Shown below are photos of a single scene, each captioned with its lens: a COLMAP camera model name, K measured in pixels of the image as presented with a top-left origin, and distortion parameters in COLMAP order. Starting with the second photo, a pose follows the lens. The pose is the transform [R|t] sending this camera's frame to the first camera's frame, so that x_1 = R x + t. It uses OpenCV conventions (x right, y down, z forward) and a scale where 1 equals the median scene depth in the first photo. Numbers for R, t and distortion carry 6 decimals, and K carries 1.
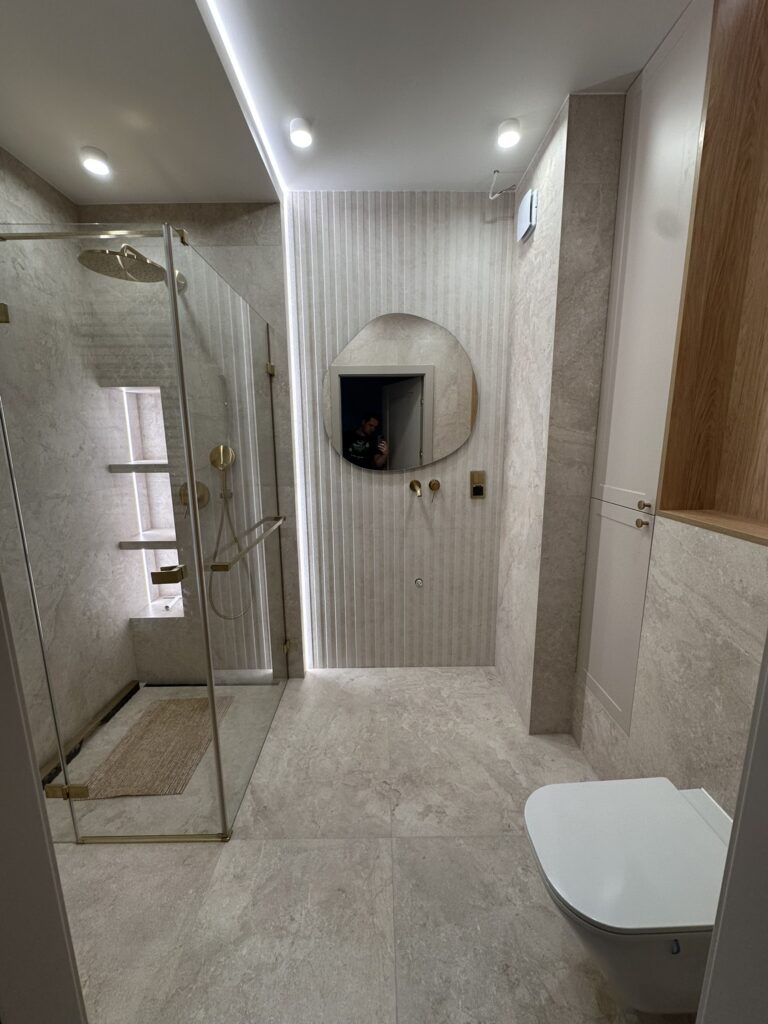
lens RADIAL K [[407.1, 0, 384.9], [0, 407.1, 511.2], [0, 0, 1]] dist [-0.001162, -0.000012]
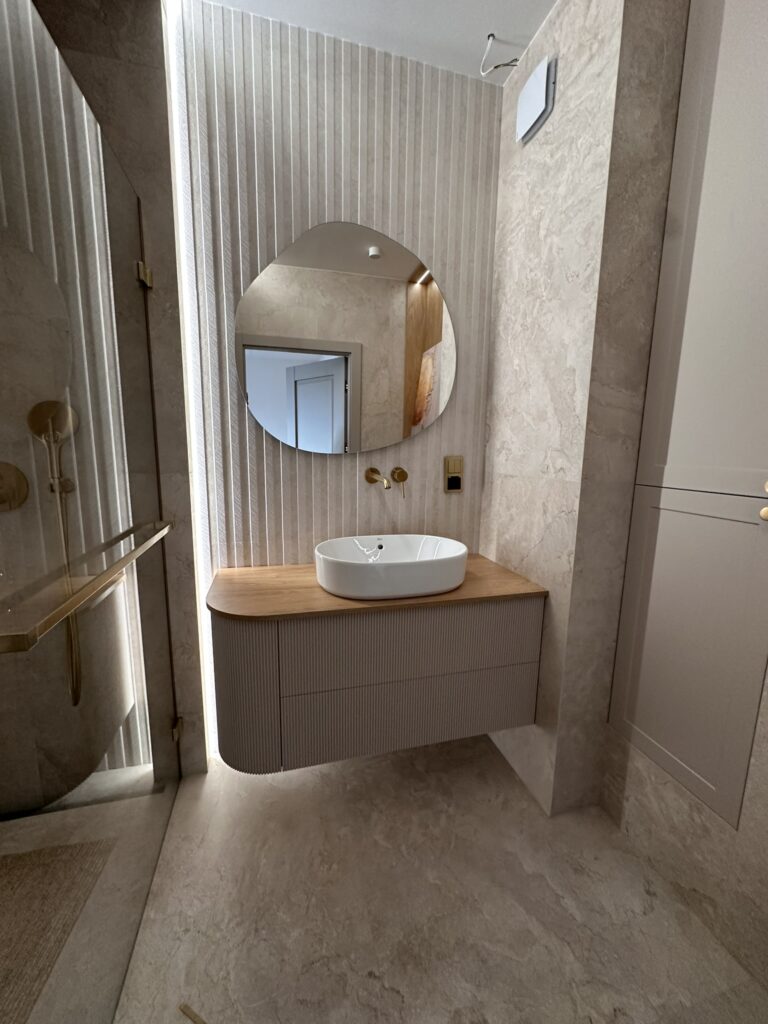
lens RADIAL K [[407.1, 0, 383.8], [0, 407.1, 512.3], [0, 0, 1]] dist [-0.001162, -0.000012]
pose [[0.968375, -0.014712, 0.249066, -0.102726], [0.020436, 0.999583, -0.020411, 0.019620], [-0.248662, 0.024855, 0.968271, 0.370342]]
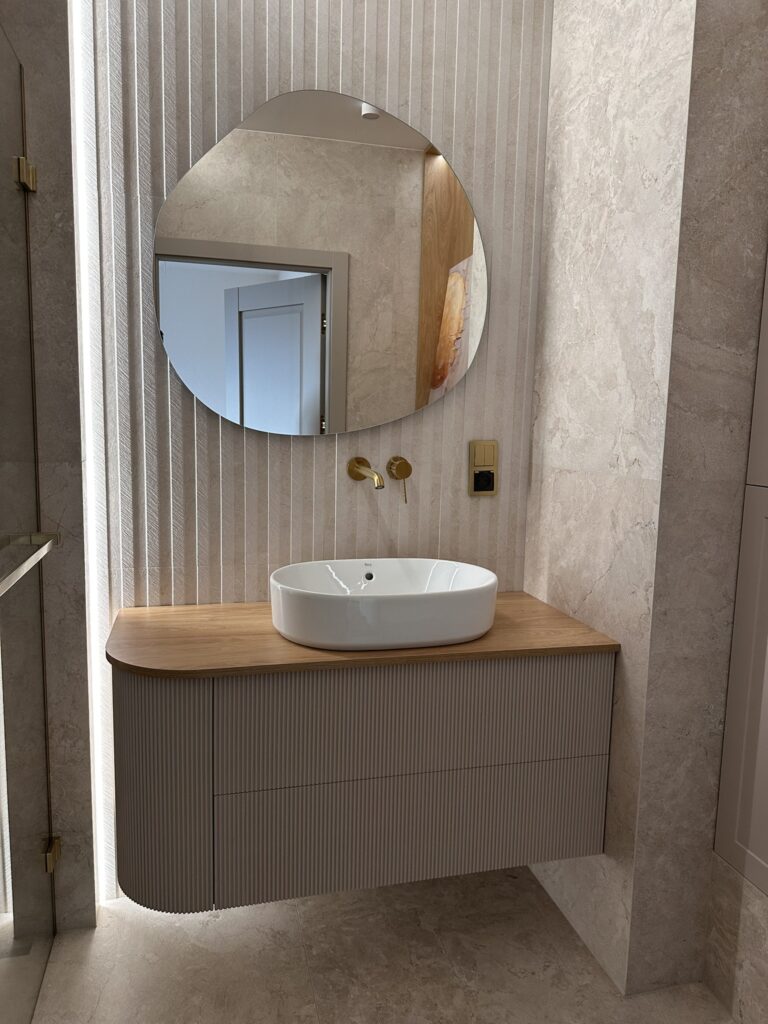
lens RADIAL K [[721.4, 0, 385.6], [0, 721.4, 512.3], [0, 0, 1]] dist [0.035882, -0.036311]
pose [[0.970329, 0.001364, 0.241785, -0.114921], [0.011354, 0.998624, -0.051199, 0.035807], [-0.241522, 0.052425, 0.968978, 0.235449]]
